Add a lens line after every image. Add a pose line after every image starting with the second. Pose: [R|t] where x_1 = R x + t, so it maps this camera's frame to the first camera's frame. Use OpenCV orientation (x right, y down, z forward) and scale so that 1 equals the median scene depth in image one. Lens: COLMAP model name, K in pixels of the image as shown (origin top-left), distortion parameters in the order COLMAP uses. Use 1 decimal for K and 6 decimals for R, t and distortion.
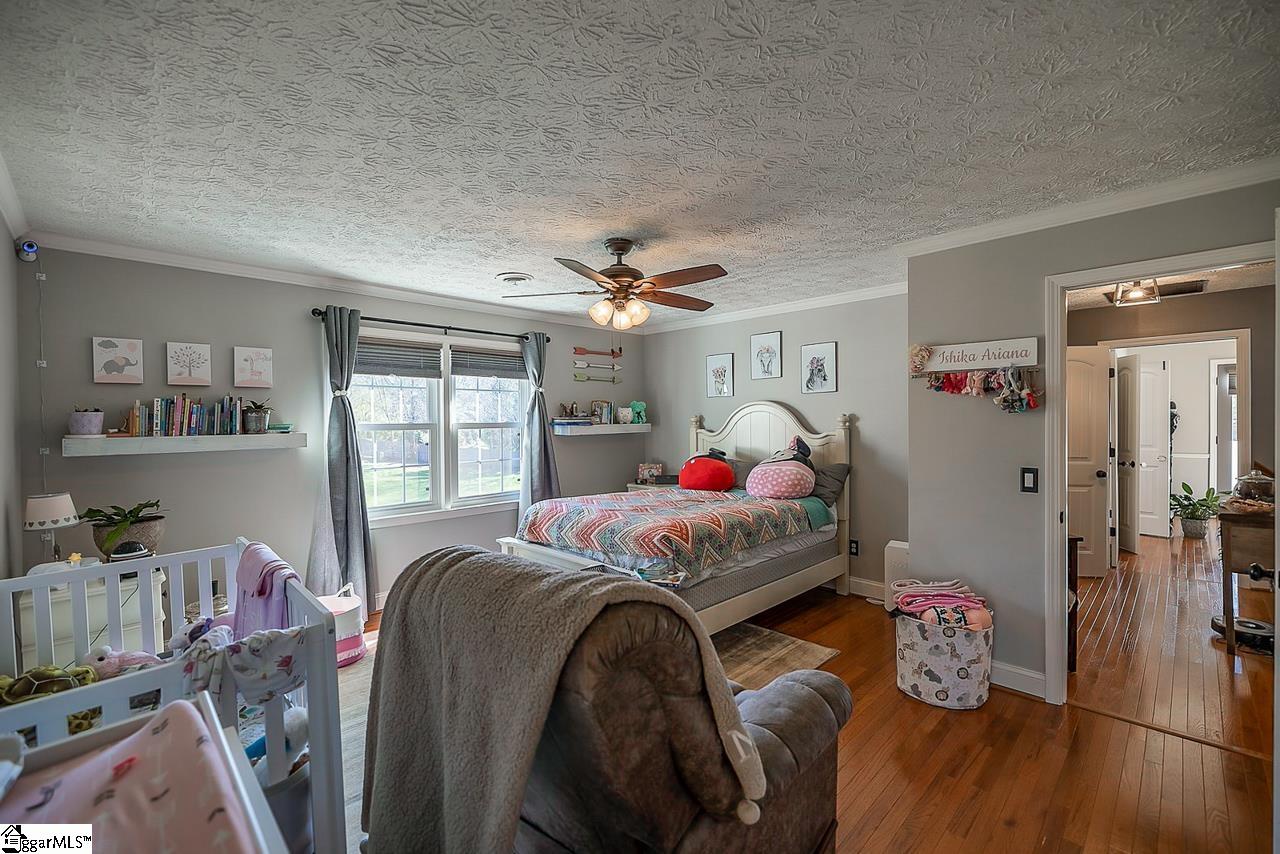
lens RADIAL K [[537.9, 0, 629.4], [0, 537.9, 418.9], [0, 0, 1]] dist [0.001554, 0.000190]
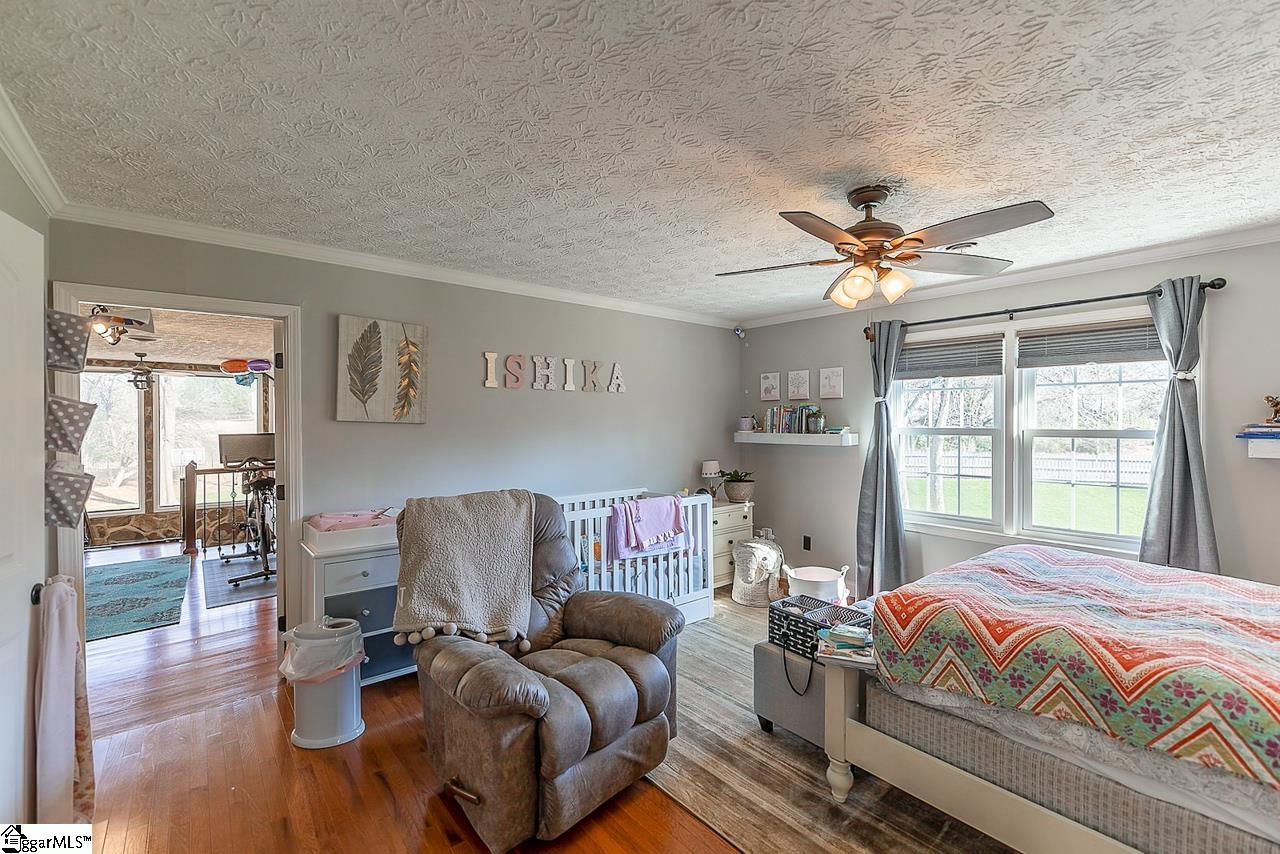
lens RADIAL K [[537.9, 0, 629.4], [0, 537.9, 418.9], [0, 0, 1]] dist [0.001554, 0.000190]
pose [[-0.082491, 0.003824, -0.996585, 0.578093], [0.000950, 0.999992, 0.003759, -0.012270], [0.996591, -0.000637, -0.082494, 0.553990]]
